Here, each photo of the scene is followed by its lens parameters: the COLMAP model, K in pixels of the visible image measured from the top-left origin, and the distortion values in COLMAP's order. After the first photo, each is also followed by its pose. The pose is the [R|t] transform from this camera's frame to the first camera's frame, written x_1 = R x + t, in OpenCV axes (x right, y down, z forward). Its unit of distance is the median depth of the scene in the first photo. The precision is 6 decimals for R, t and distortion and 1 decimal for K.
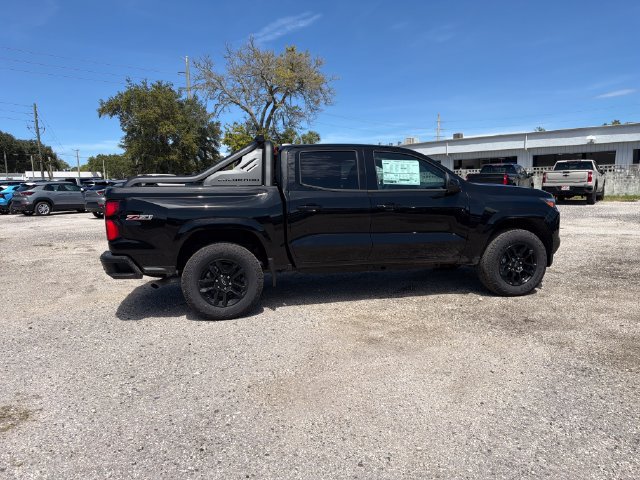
lens RADIAL K [[454.7, 0, 314.6], [0, 454.7, 240.3], [0, 0, 1]] dist [0.045064, -0.057721]
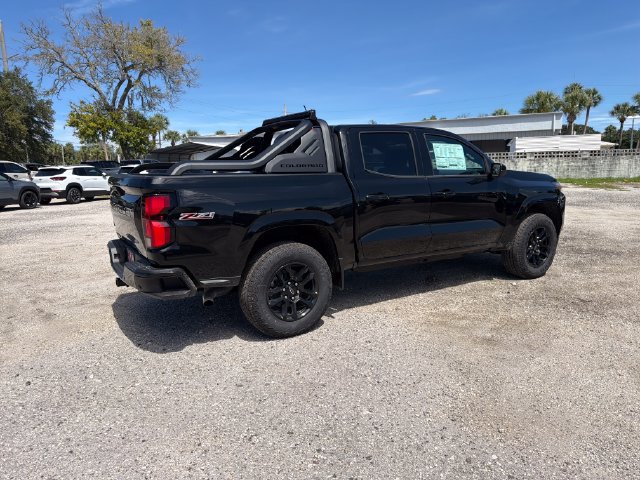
lens RADIAL K [[454.7, 0, 314.9], [0, 454.7, 235.8], [0, 0, 1]] dist [0.045064, -0.057721]
pose [[0.944562, -0.053760, 0.323902, -0.370544], [0.048054, 0.998517, 0.025597, -0.022313], [-0.324797, -0.008613, 0.945744, 0.188118]]
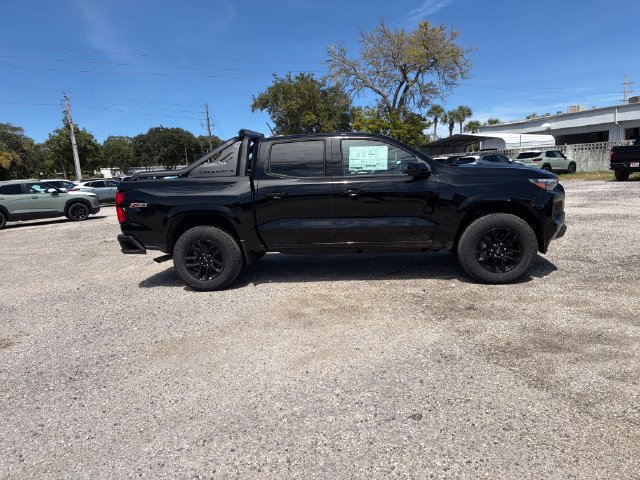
lens RADIAL K [[454.7, 0, 318.3], [0, 454.7, 237.7], [0, 0, 1]] dist [0.045064, -0.057721]
pose [[0.942035, 0.014628, -0.335196, 0.411312], [-0.003138, 0.999389, 0.034796, -0.005233], [0.335500, -0.031728, 0.941506, -0.009173]]
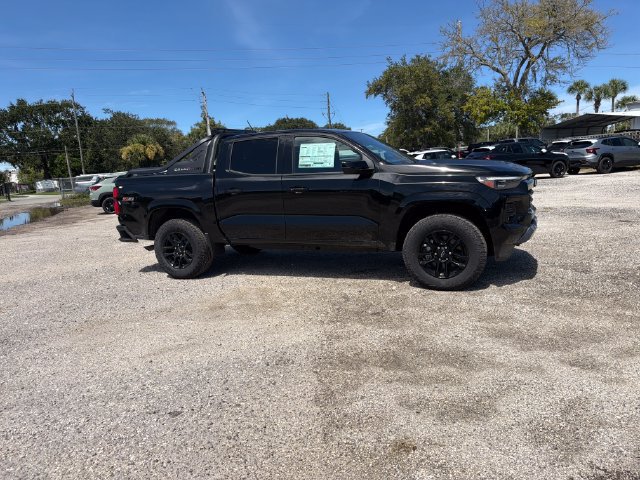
lens RADIAL K [[454.7, 0, 320.4], [0, 454.7, 240.9], [0, 0, 1]] dist [0.045064, -0.057721]
pose [[0.811473, 0.060716, -0.581228, 0.764394], [-0.020850, 0.996963, 0.075034, -0.033638], [0.584018, -0.048769, 0.810274, 0.163868]]
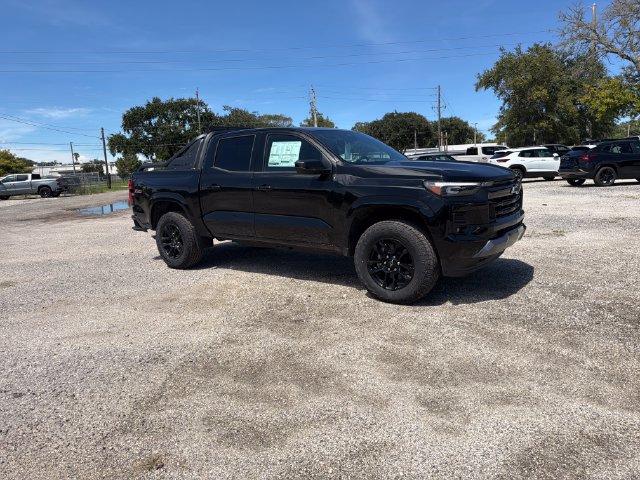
lens RADIAL K [[454.7, 0, 320.7], [0, 454.7, 238.4], [0, 0, 1]] dist [0.045064, -0.057721]
pose [[0.643130, 0.108332, -0.758055, 0.974015], [-0.061240, 0.994048, 0.090101, -0.057373], [0.763304, -0.011524, 0.645937, 0.396444]]
